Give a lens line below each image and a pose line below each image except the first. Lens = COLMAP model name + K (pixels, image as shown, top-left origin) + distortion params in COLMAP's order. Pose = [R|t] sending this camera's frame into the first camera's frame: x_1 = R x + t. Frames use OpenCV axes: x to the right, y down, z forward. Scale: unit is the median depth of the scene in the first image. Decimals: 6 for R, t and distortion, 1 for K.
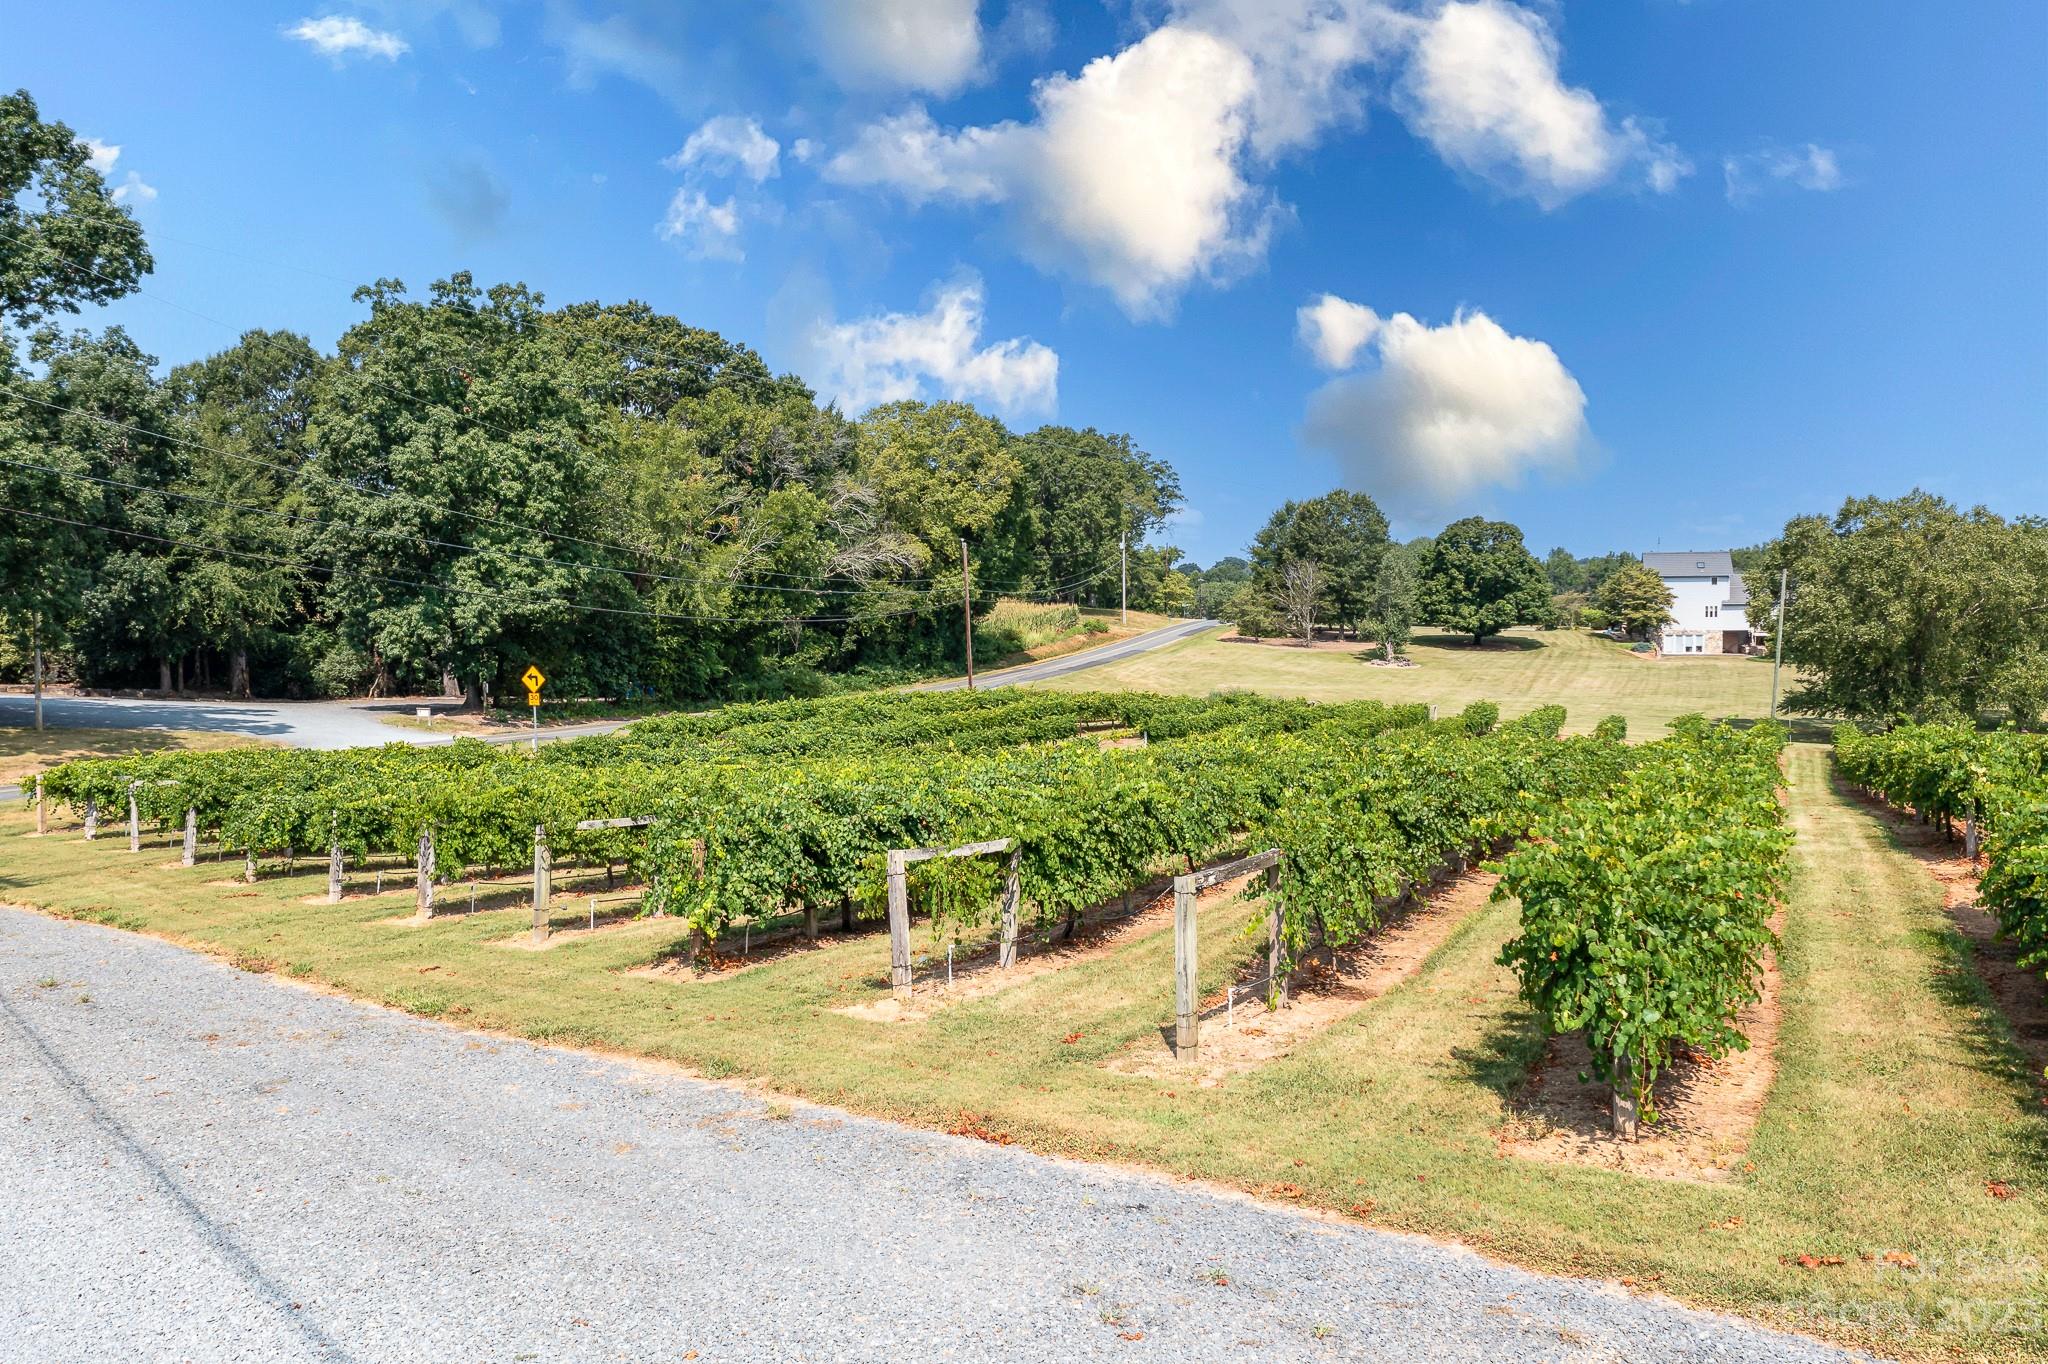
lens RADIAL K [[1600.7, 0, 1024.0], [0, 1600.7, 682.0], [0, 0, 1]] dist [-0.018632, 0.063937]
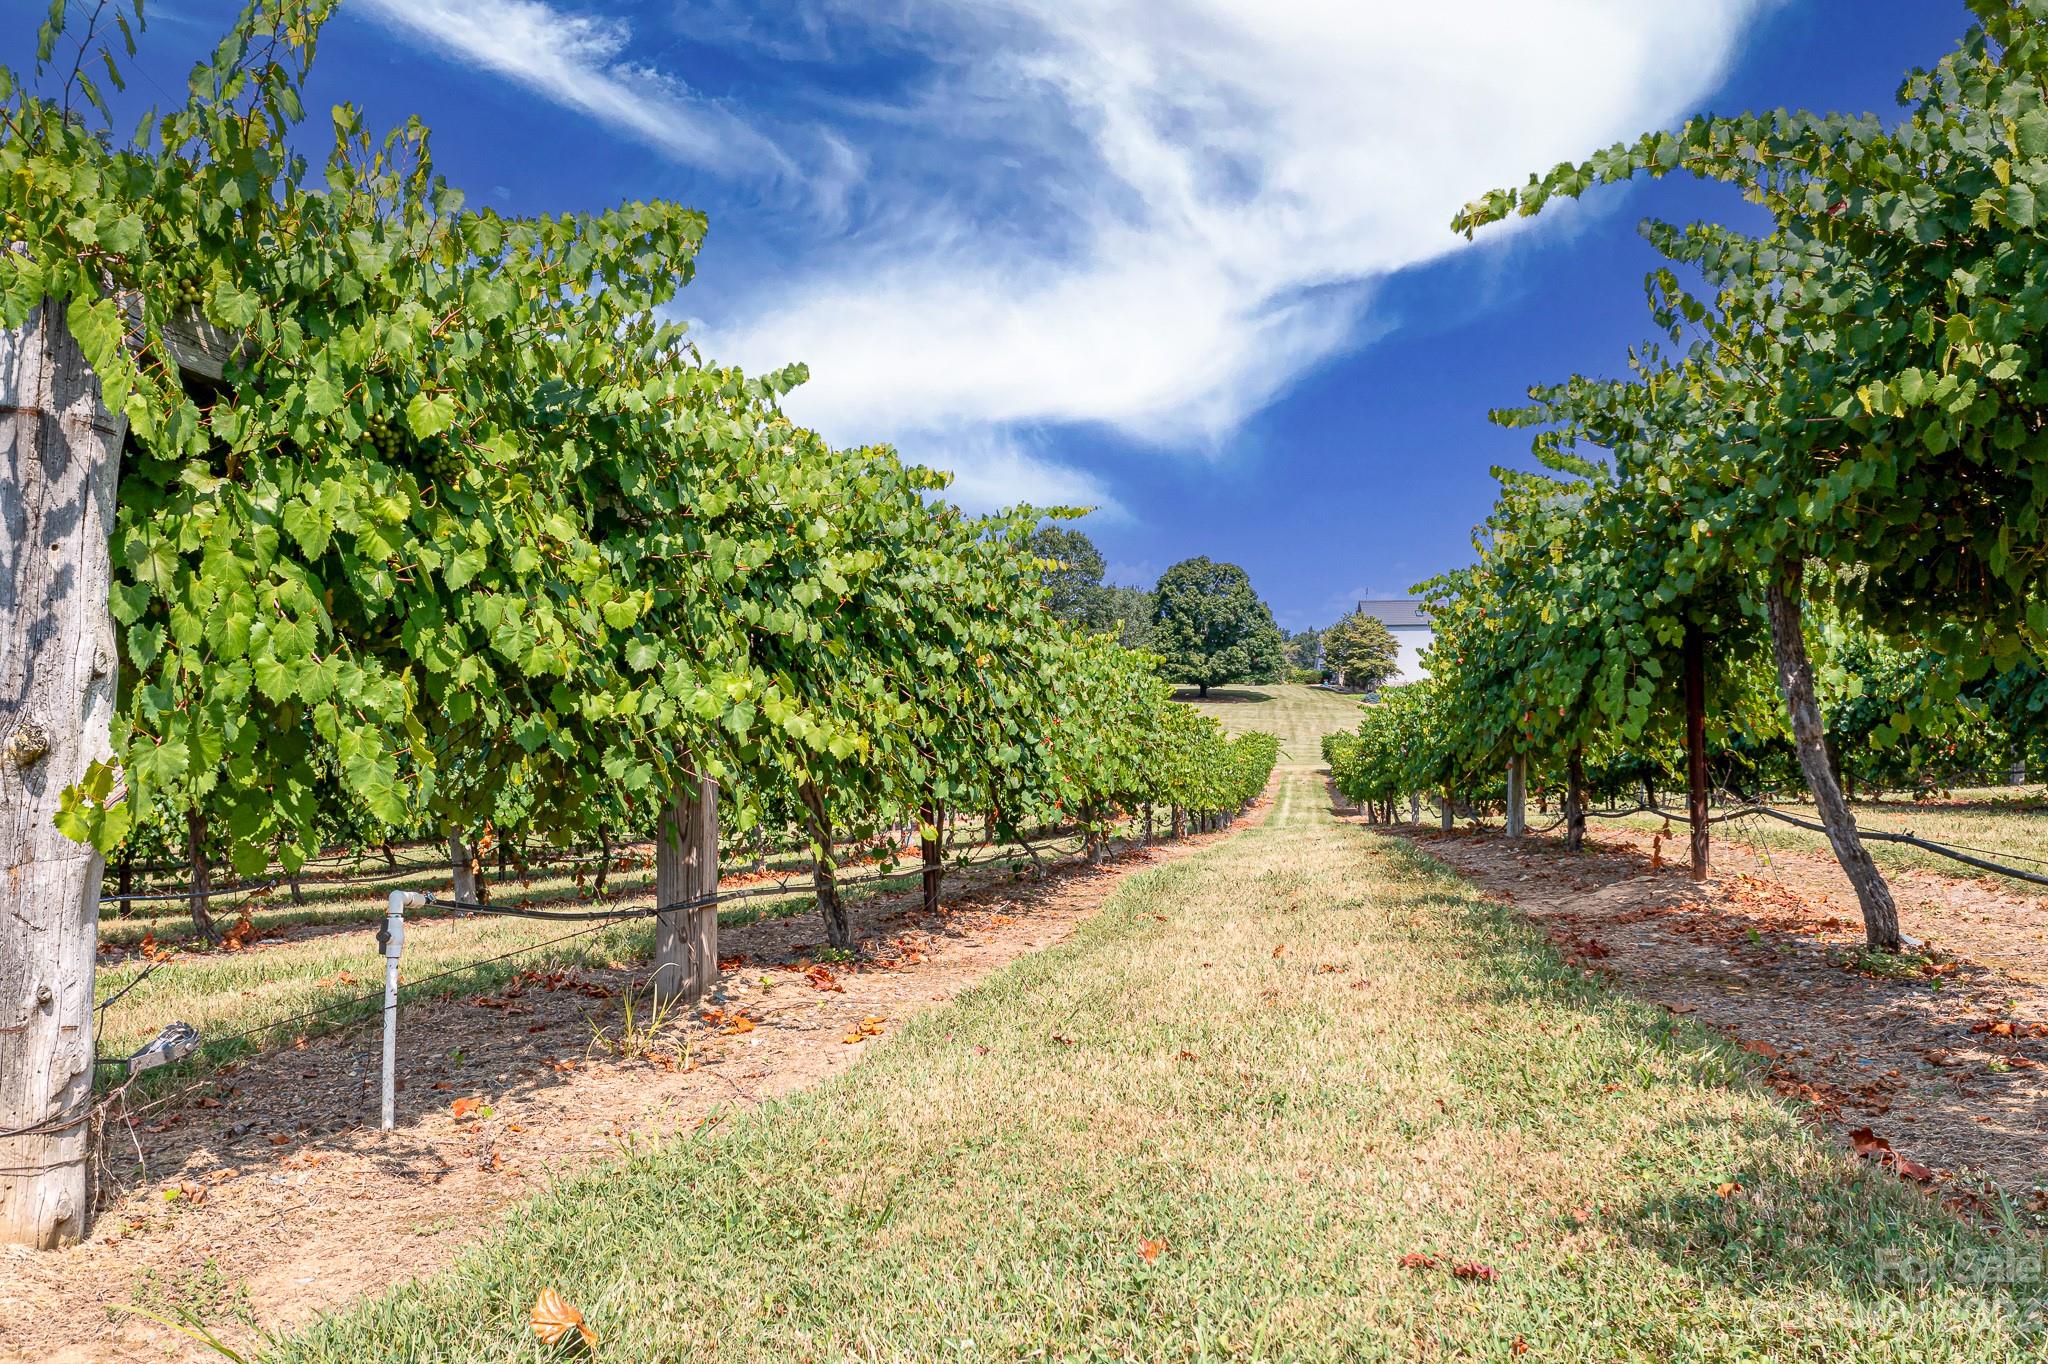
lens RADIAL K [[1656.6, 0, 1024.0], [0, 1656.6, 682.0], [0, 0, 1]] dist [-0.011385, 0.003256]
pose [[0.971263, -0.003055, 0.237987, -0.055545], [0.015636, 0.998577, -0.050994, 0.019844], [-0.237493, 0.053250, 0.969929, 0.145312]]
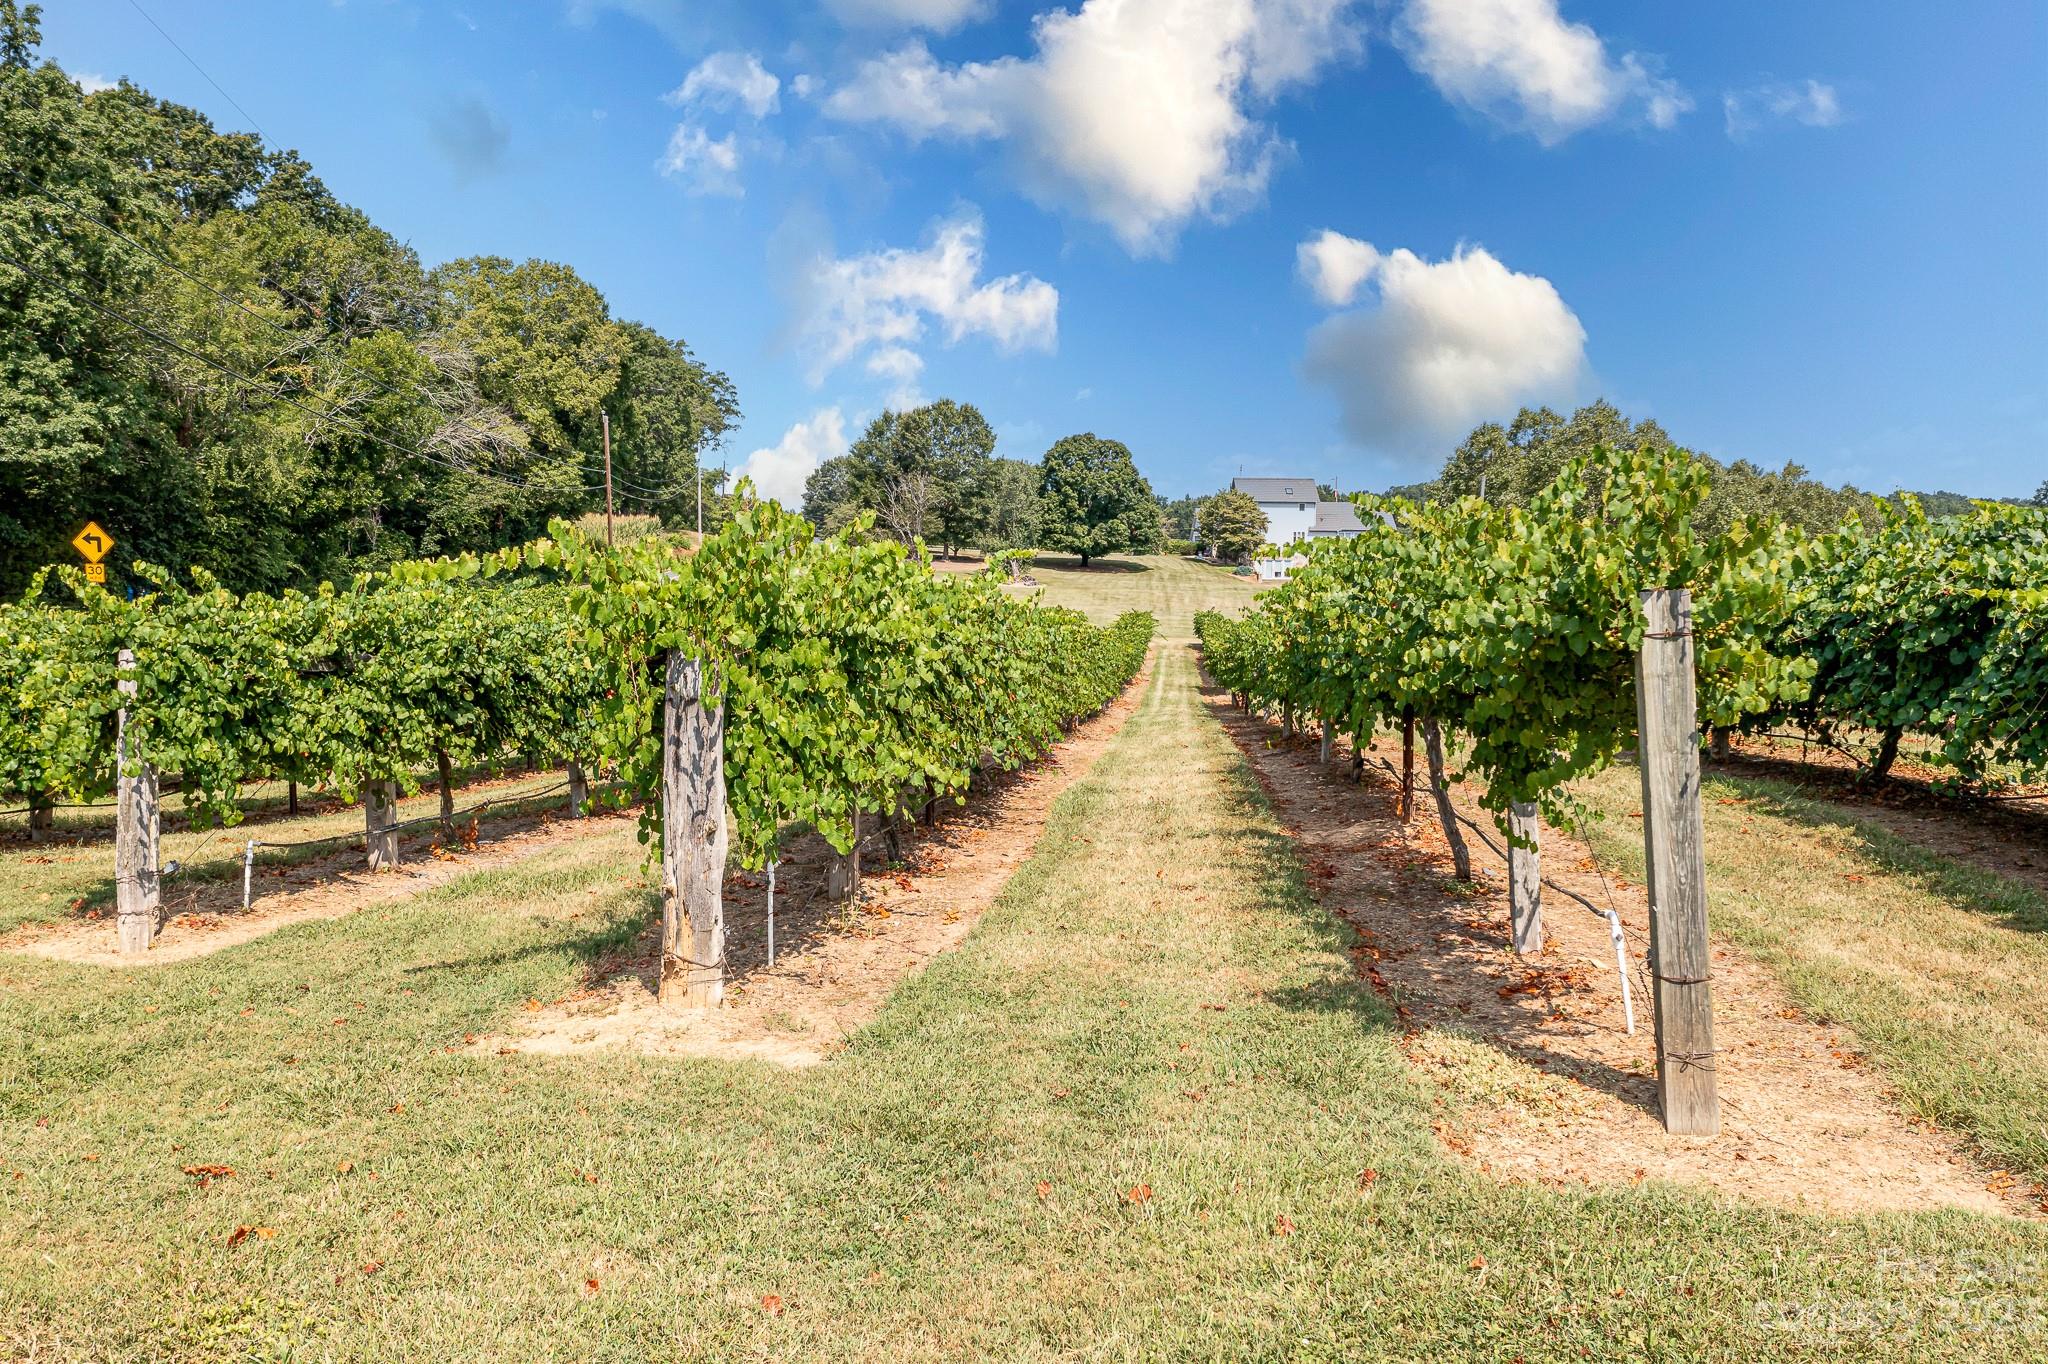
lens RADIAL K [[1600.7, 0, 1024.0], [0, 1600.7, 682.0], [0, 0, 1]] dist [-0.018632, 0.063937]
pose [[0.951838, -0.009425, 0.306456, -0.066825], [-0.002240, 0.999287, 0.037691, 0.013675], [-0.306593, -0.036562, 0.951138, 0.119134]]
